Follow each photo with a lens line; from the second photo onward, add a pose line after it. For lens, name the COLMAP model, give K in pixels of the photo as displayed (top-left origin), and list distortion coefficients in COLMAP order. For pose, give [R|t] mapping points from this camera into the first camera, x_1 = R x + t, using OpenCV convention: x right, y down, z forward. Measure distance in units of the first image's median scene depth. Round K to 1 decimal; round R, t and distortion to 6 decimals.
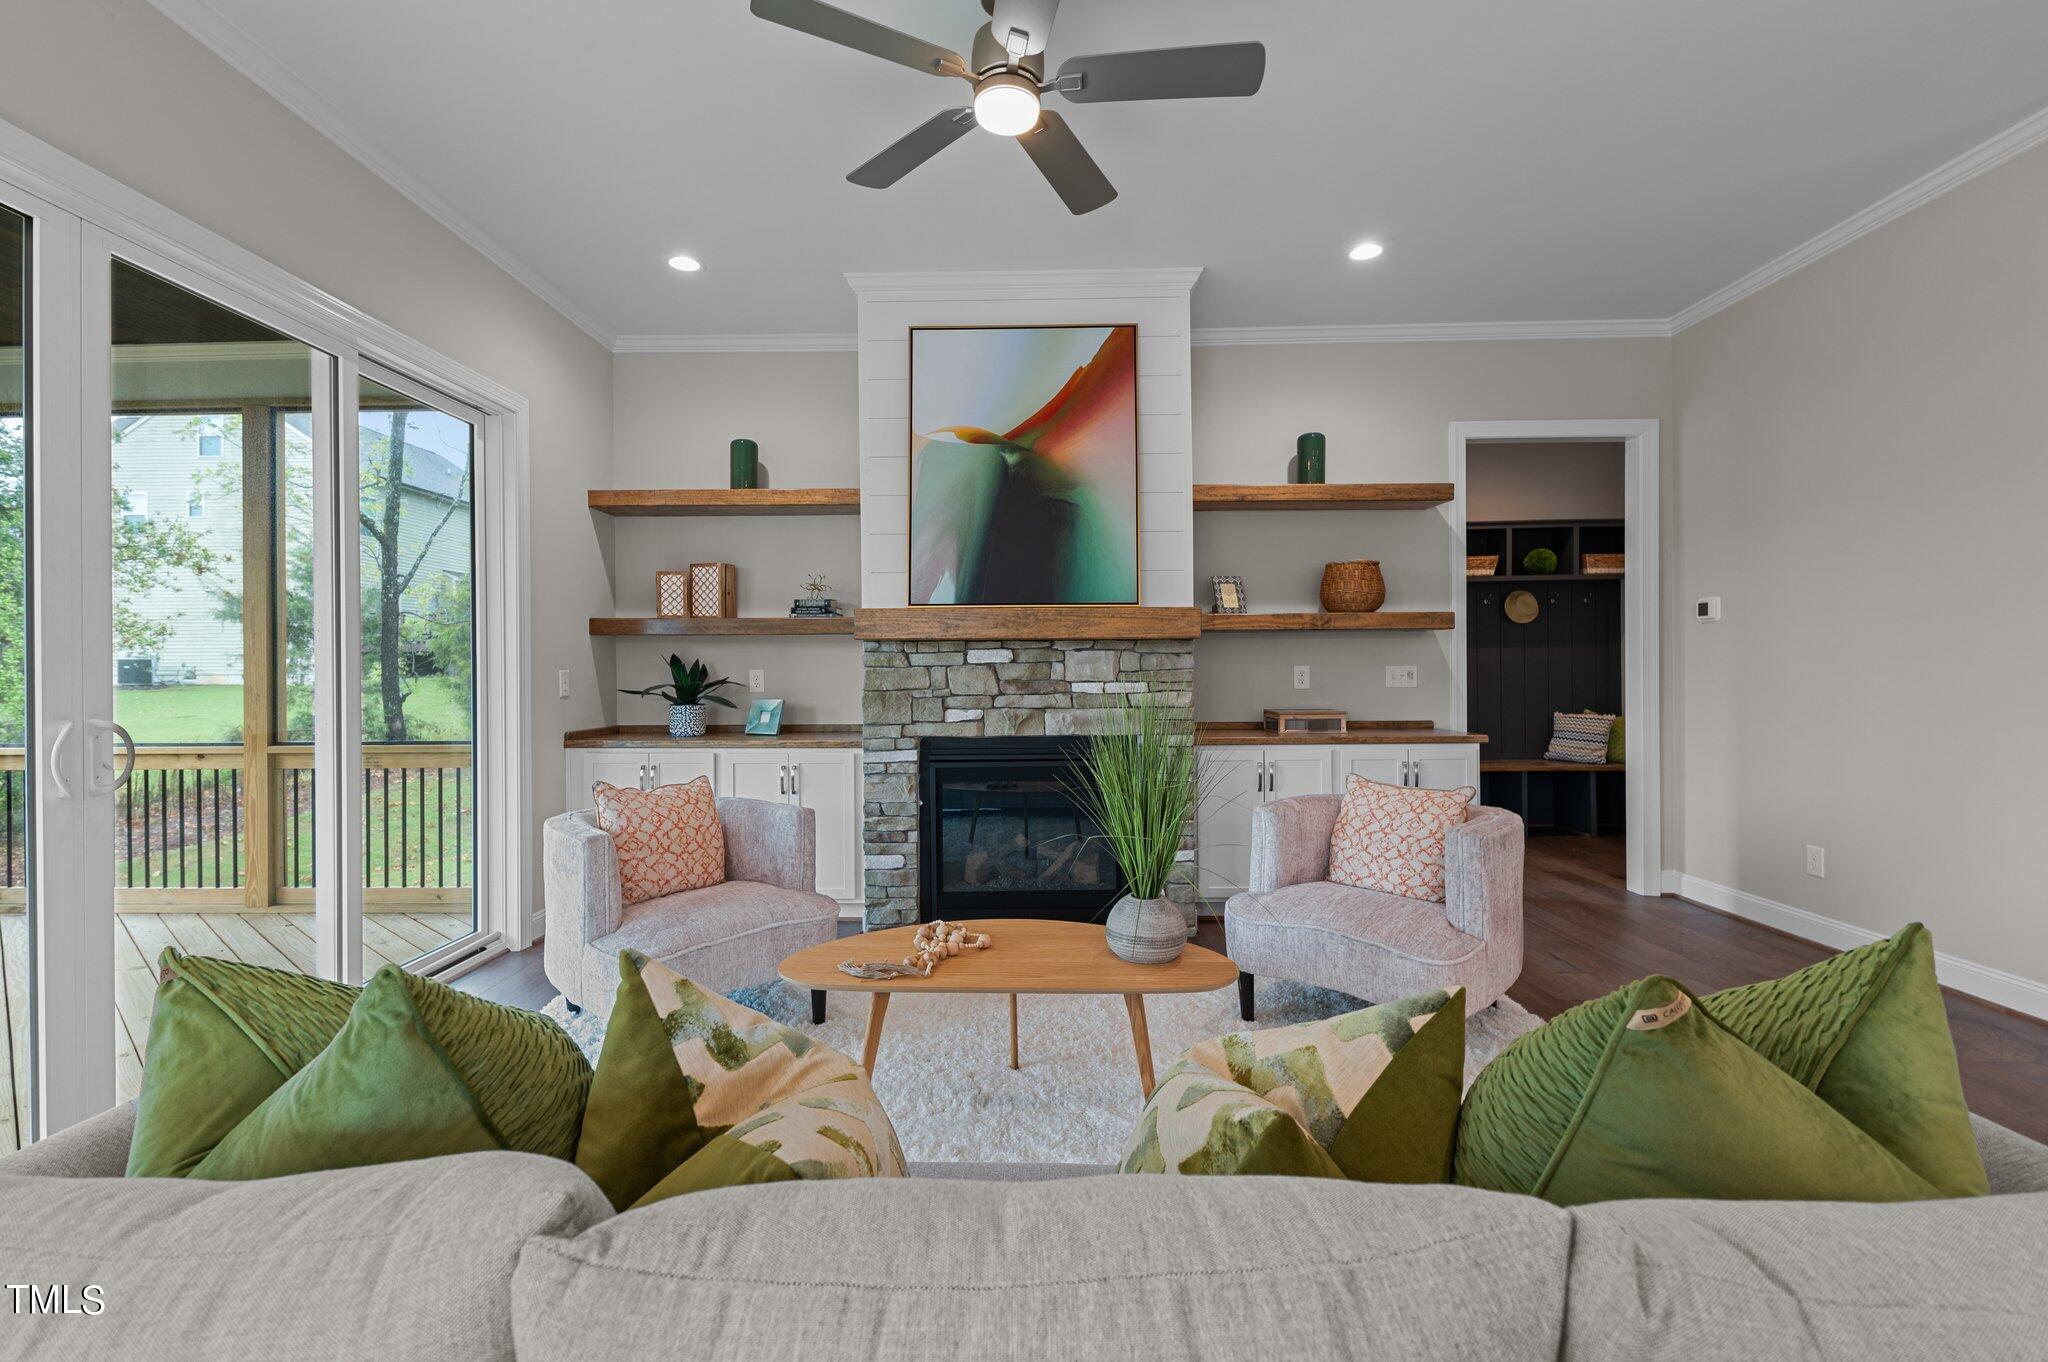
lens RADIAL K [[892.2, 0, 1033.0], [0, 892.2, 676.4], [0, 0, 1]] dist [0.007630, -0.002661]
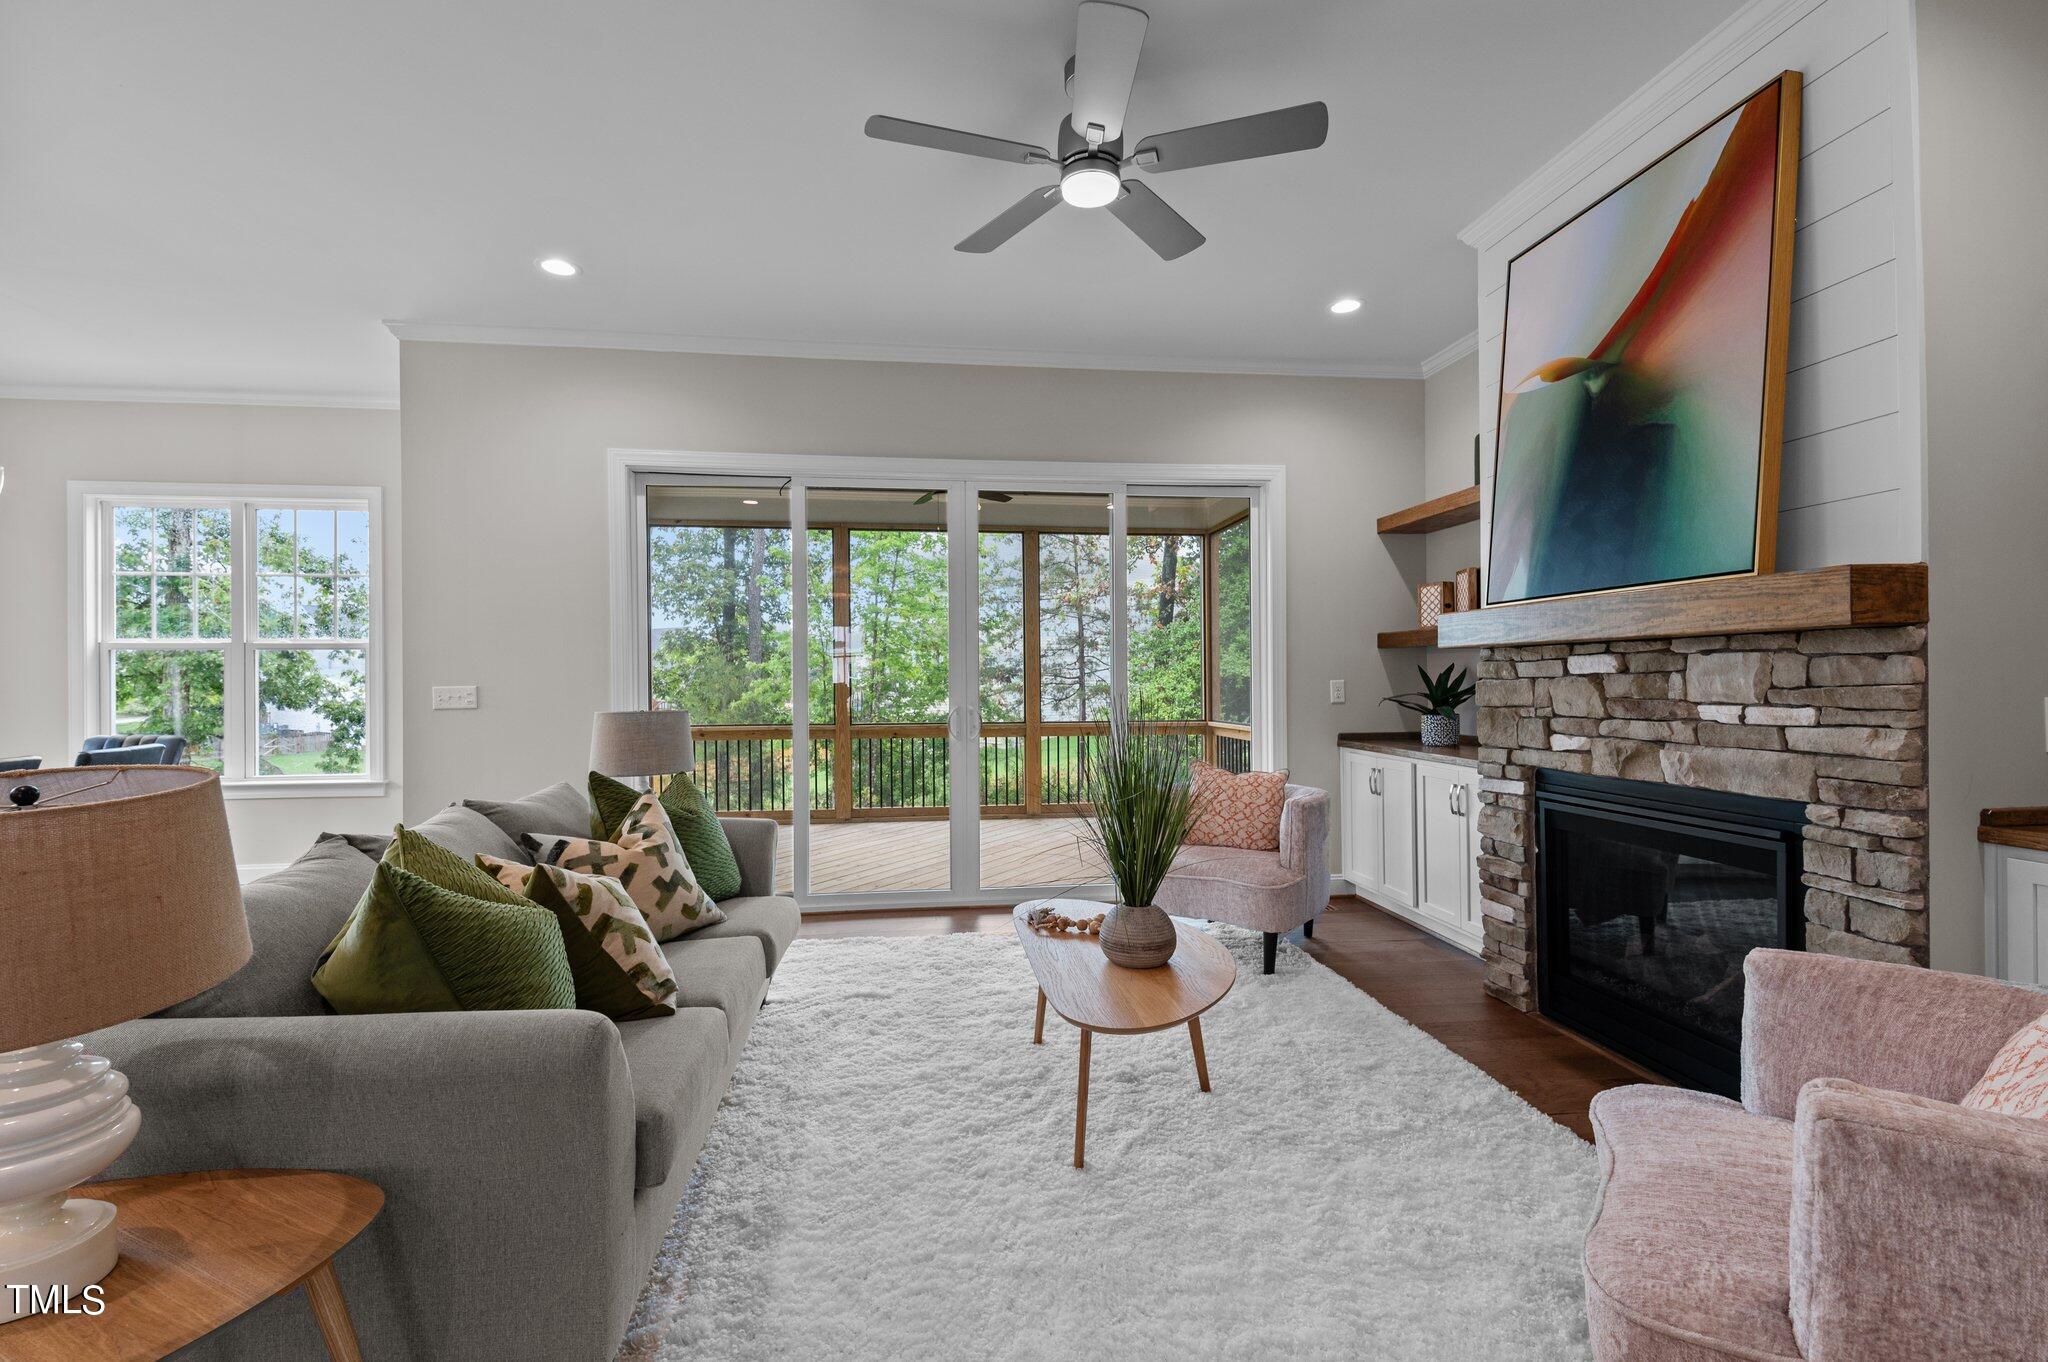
lens RADIAL K [[892.2, 0, 1019.3], [0, 892.2, 677.2], [0, 0, 1]] dist [0.007630, -0.002661]
pose [[0.140594, 0.001337, -0.990066, 0.604207], [0.008671, 0.999959, 0.002582, -0.018137], [0.990029, -0.008948, 0.140577, 0.437495]]
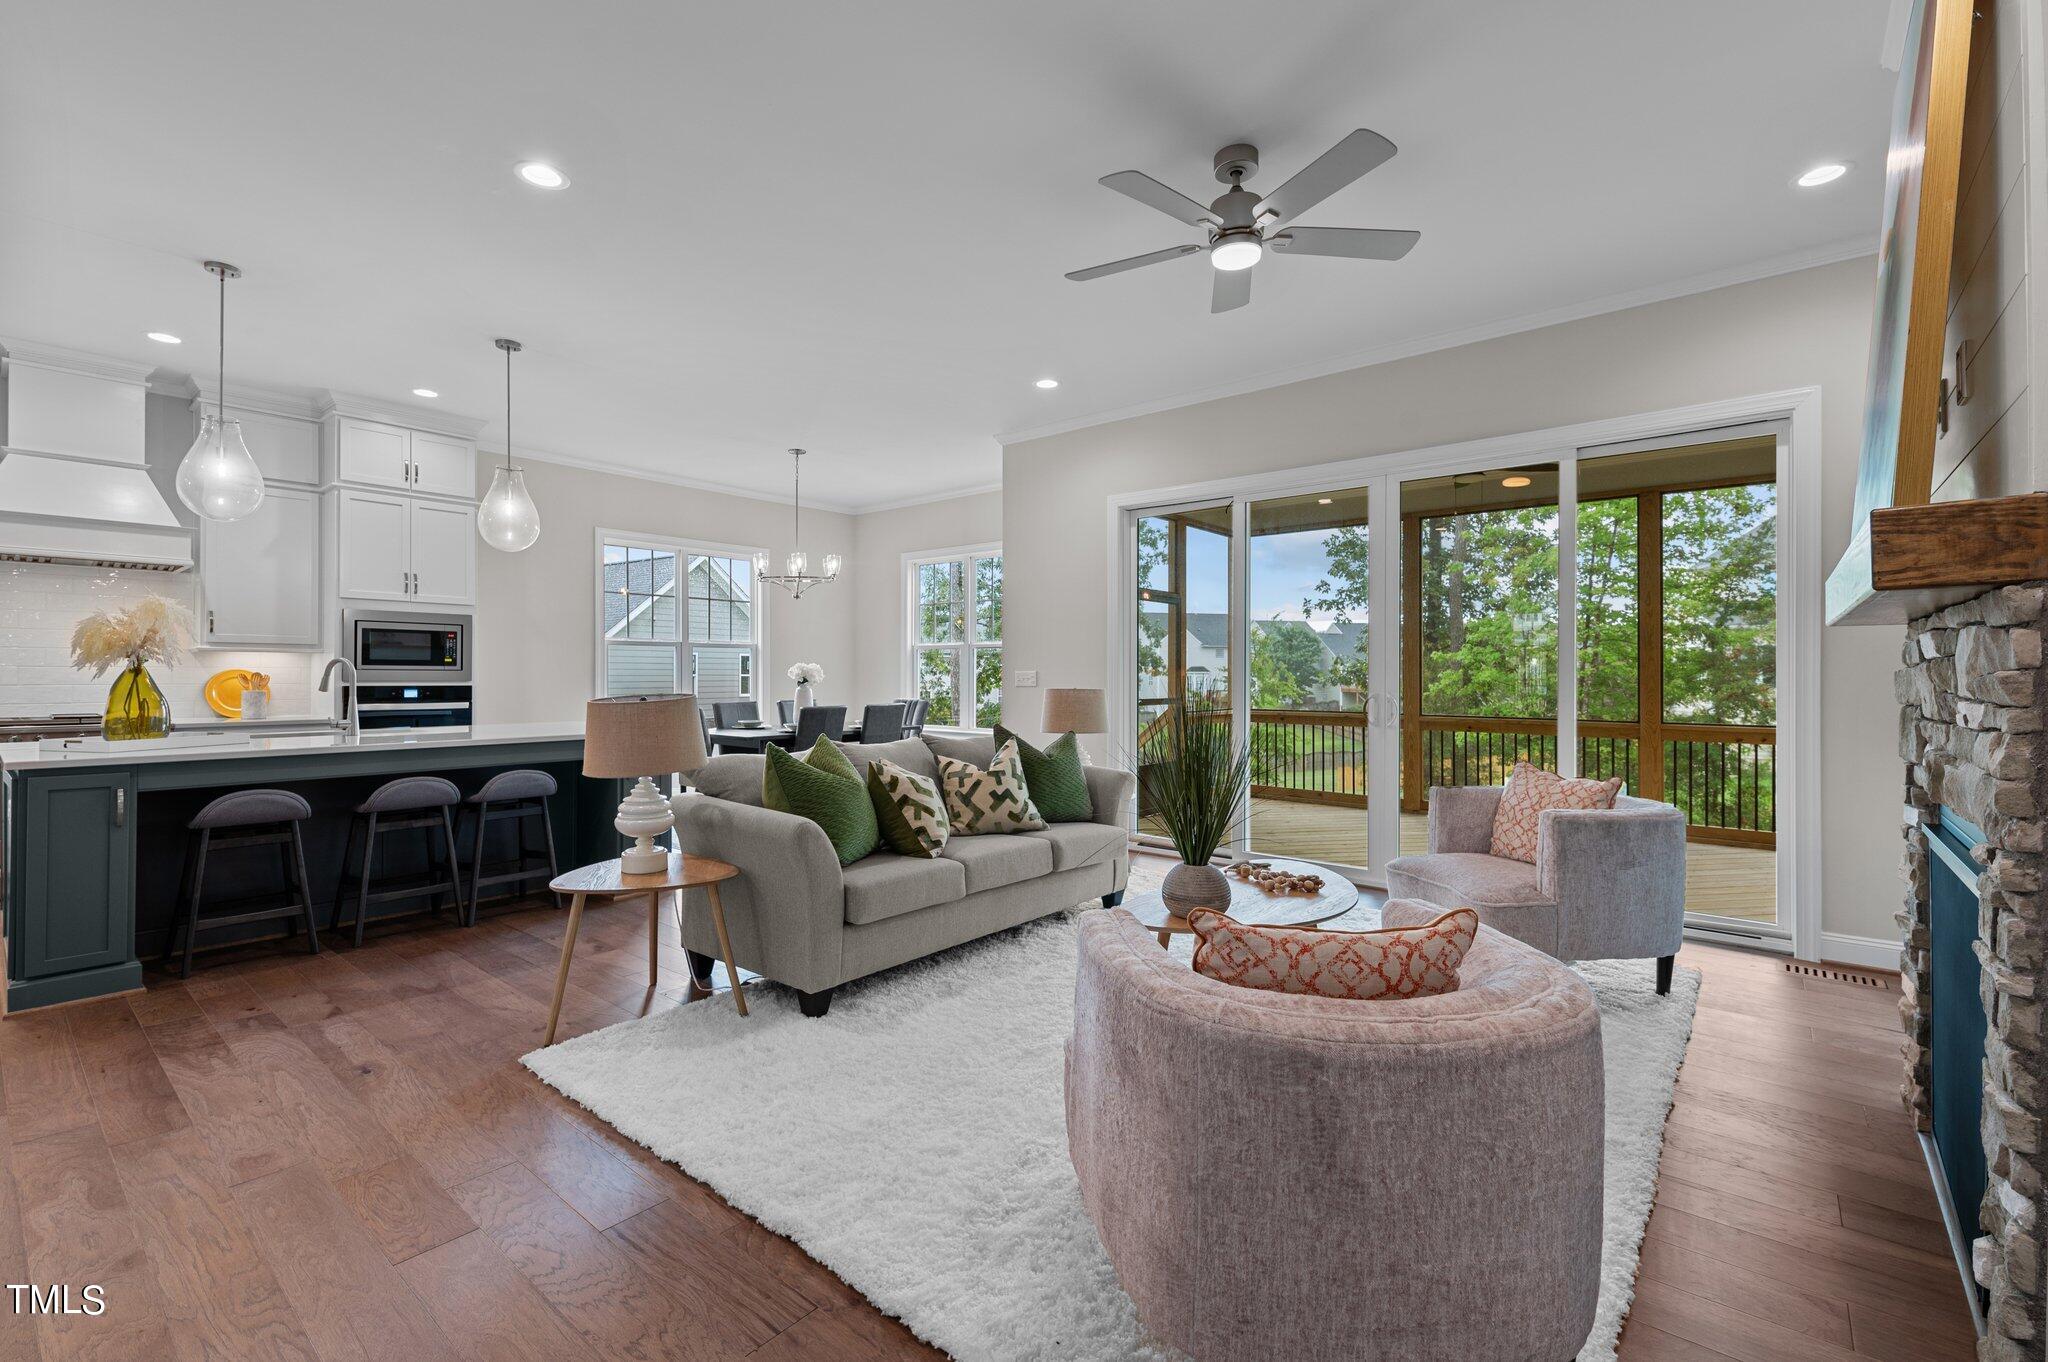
lens RADIAL K [[892.2, 0, 1003.2], [0, 892.2, 670.0], [0, 0, 1]] dist [0.007630, -0.002661]
pose [[-0.639694, -0.001059, -0.768629, 0.695207], [0.001681, 0.999995, -0.002777, -0.008007], [0.768628, -0.003068, -0.639689, 0.912674]]
